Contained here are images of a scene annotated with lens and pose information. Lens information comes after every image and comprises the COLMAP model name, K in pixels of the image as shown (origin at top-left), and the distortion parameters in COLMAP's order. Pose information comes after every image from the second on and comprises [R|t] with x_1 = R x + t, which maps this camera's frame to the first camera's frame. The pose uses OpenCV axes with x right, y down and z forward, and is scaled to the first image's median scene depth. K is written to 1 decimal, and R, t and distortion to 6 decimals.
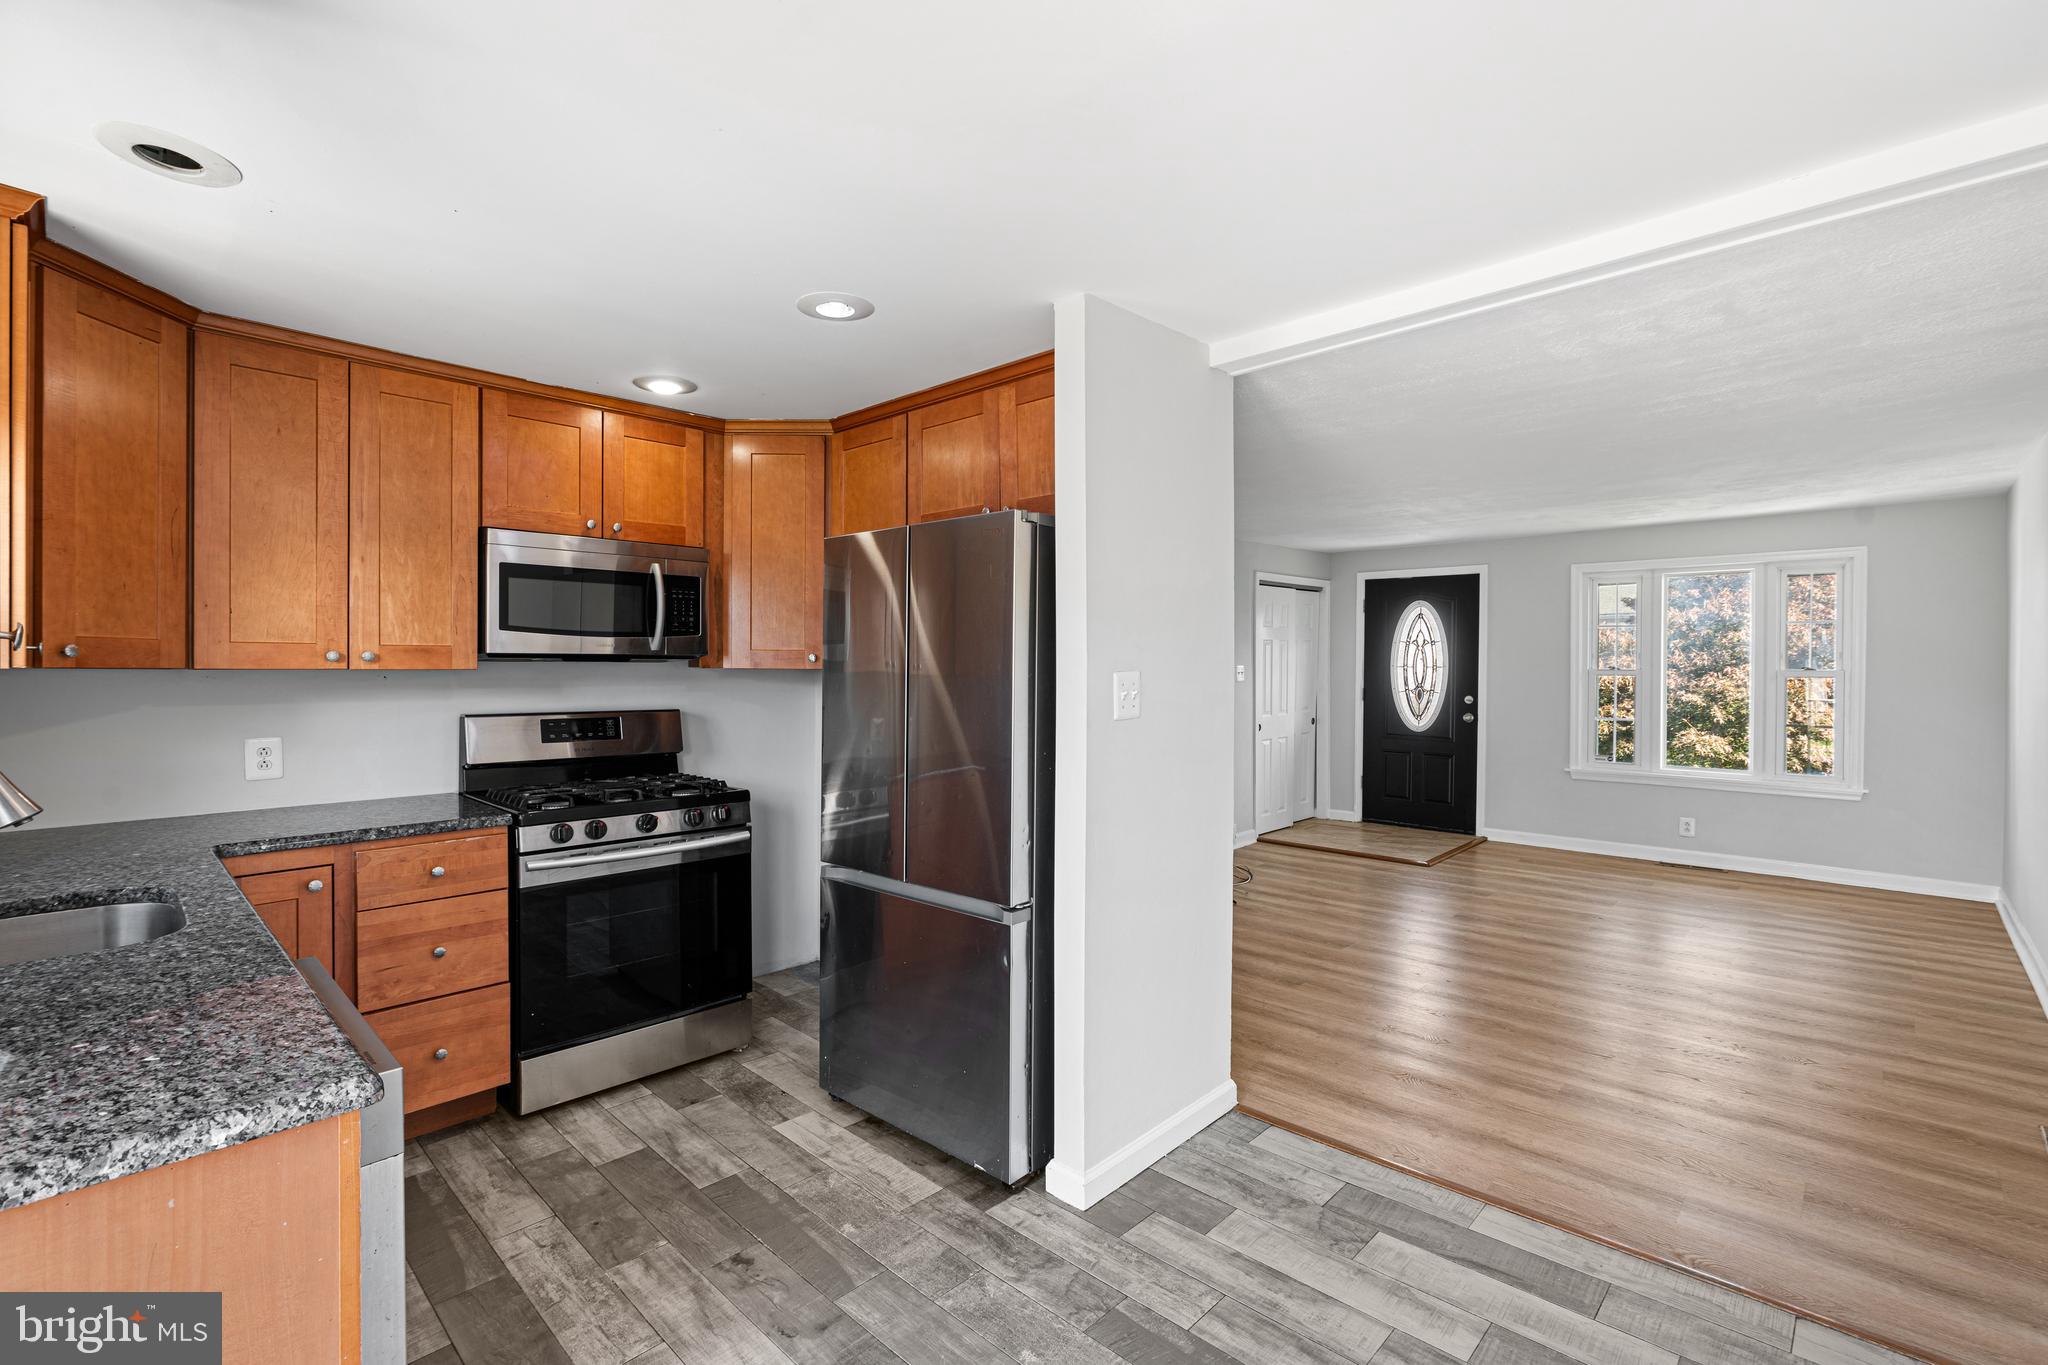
lens RADIAL K [[924.0, 0, 1022.5], [0, 924.0, 674.8], [0, 0, 1]] dist [-0.007312, 0.003080]
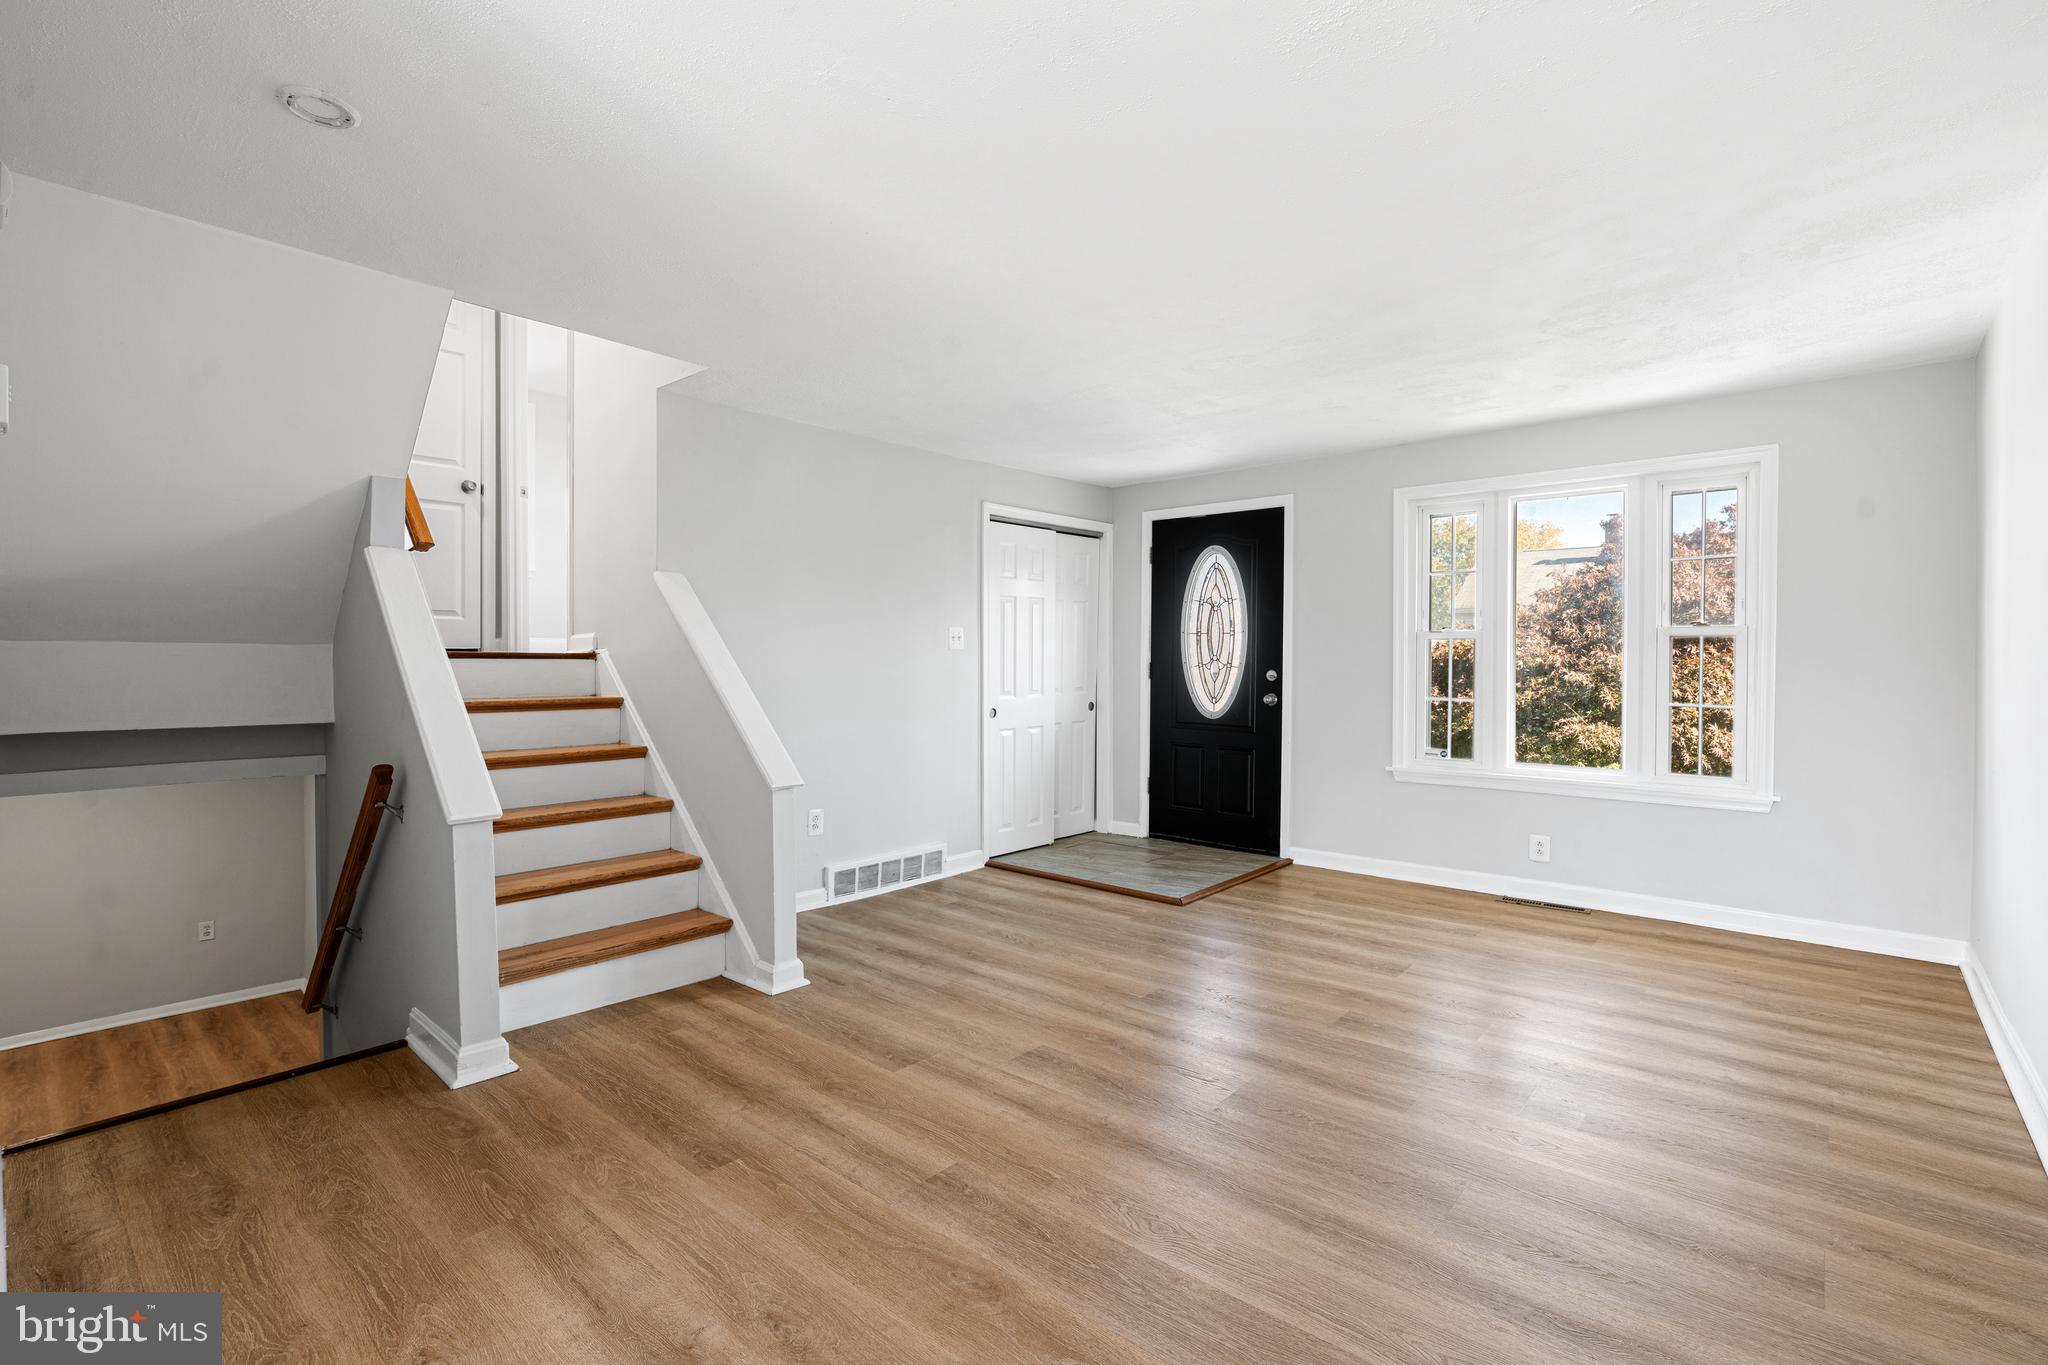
lens RADIAL K [[924.0, 0, 1020.2], [0, 924.0, 674.6], [0, 0, 1]] dist [-0.007312, 0.003080]
pose [[0.999572, 0.000966, 0.029241, 0.653840], [-0.000954, 0.999999, -0.000427, 0.067674], [-0.029242, 0.000399, 0.999572, 0.648094]]
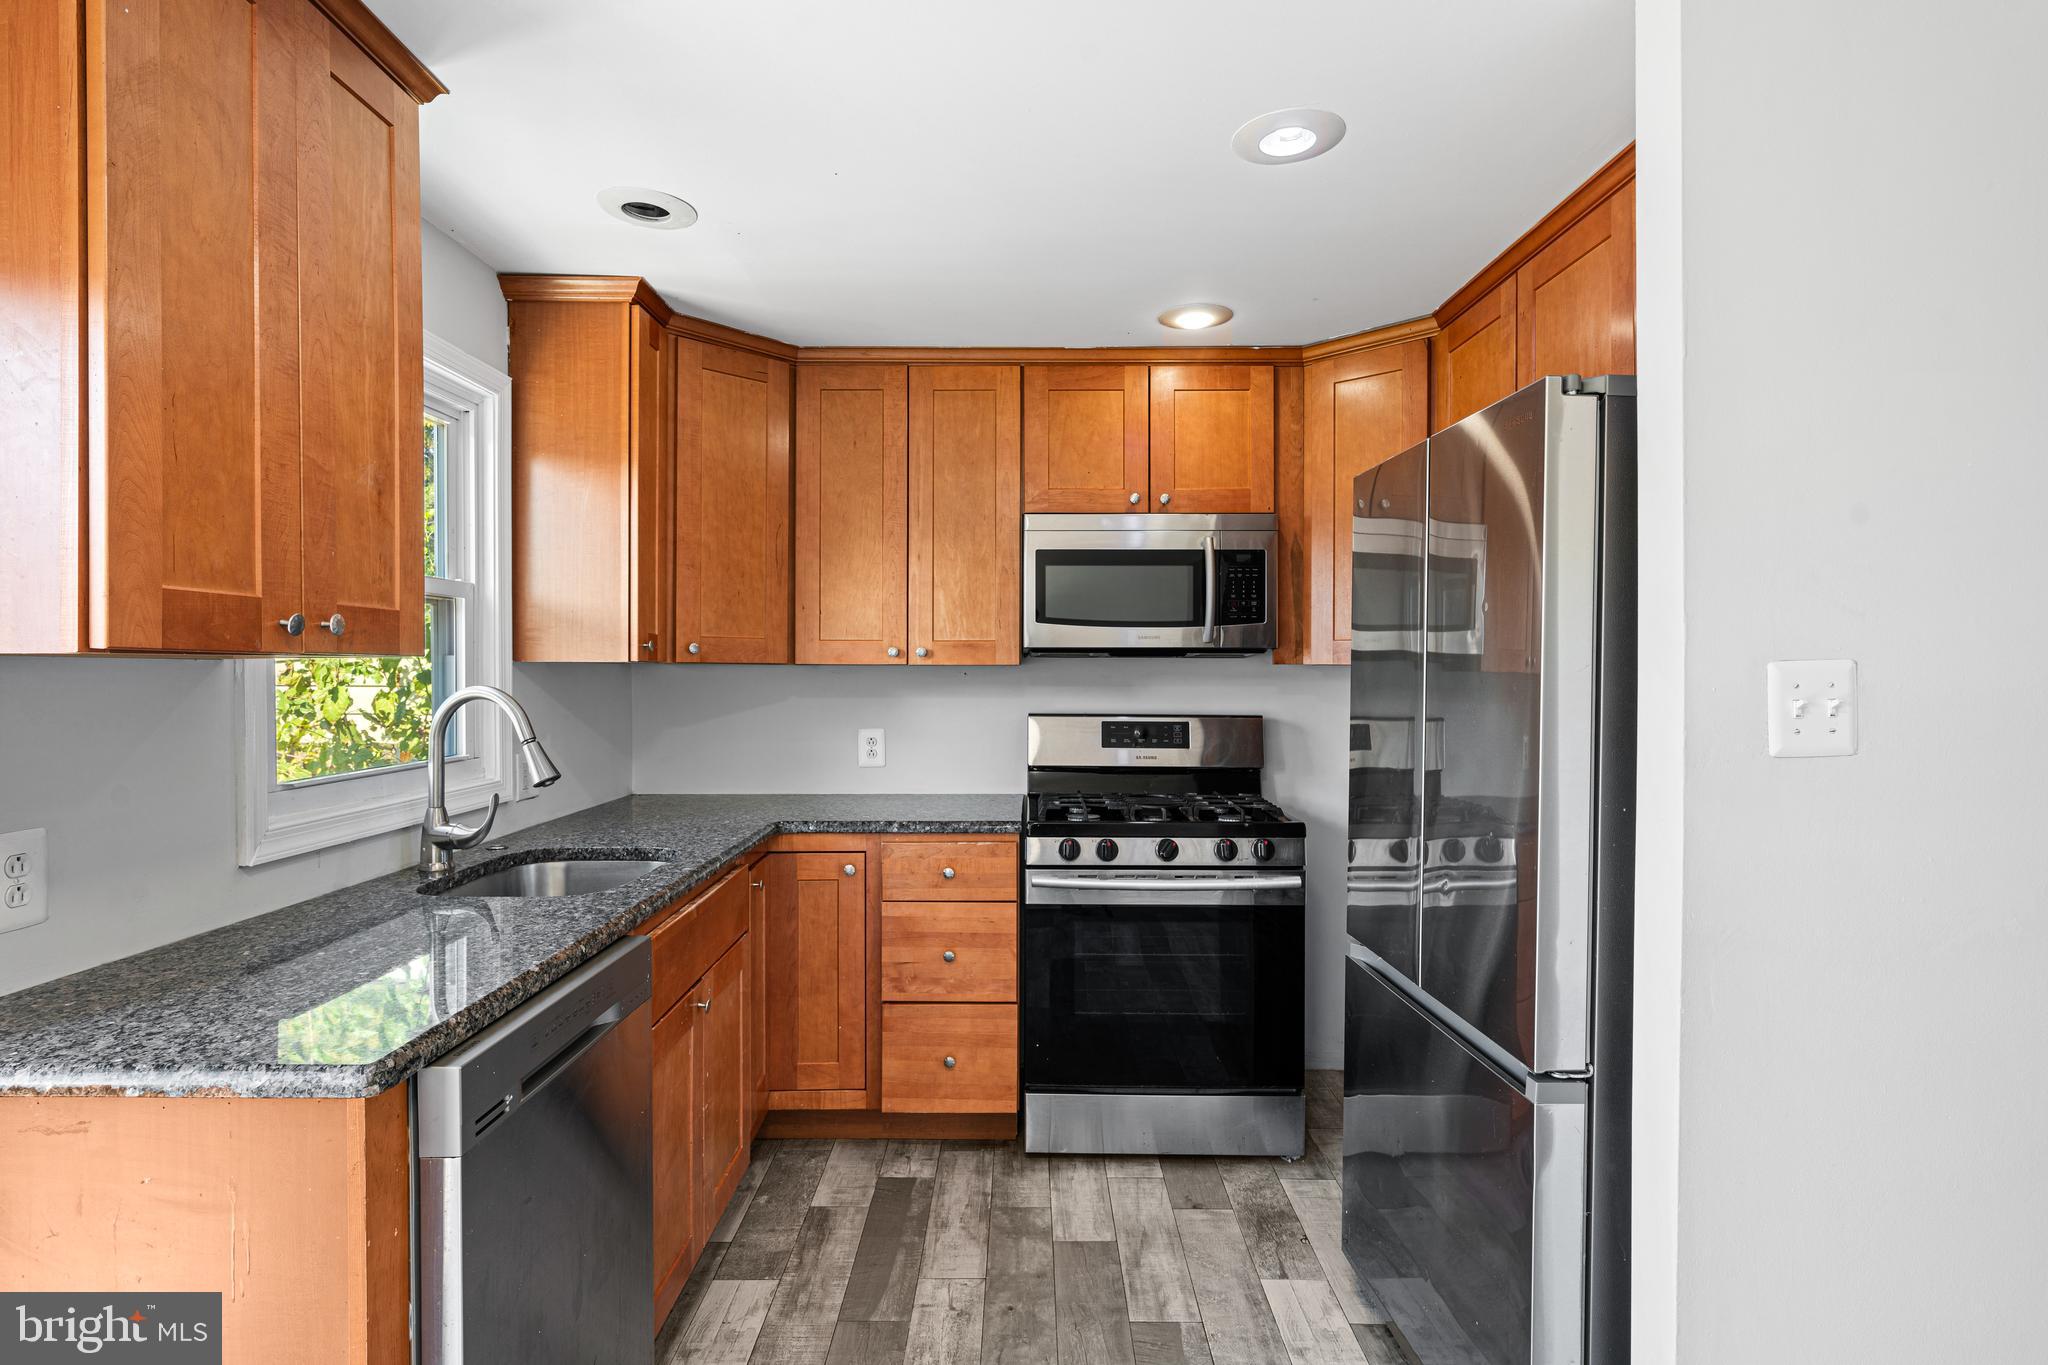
lens RADIAL K [[1054.1, 0, 1021.8], [0, 1054.1, 678.2], [0, 0, 1]] dist [-0.010158, 0.001100]
pose [[0.685204, 0.004232, -0.728339, 0.179888], [-0.006849, 0.999976, -0.000633, 0.007383], [0.728319, 0.005422, 0.685217, 0.238772]]
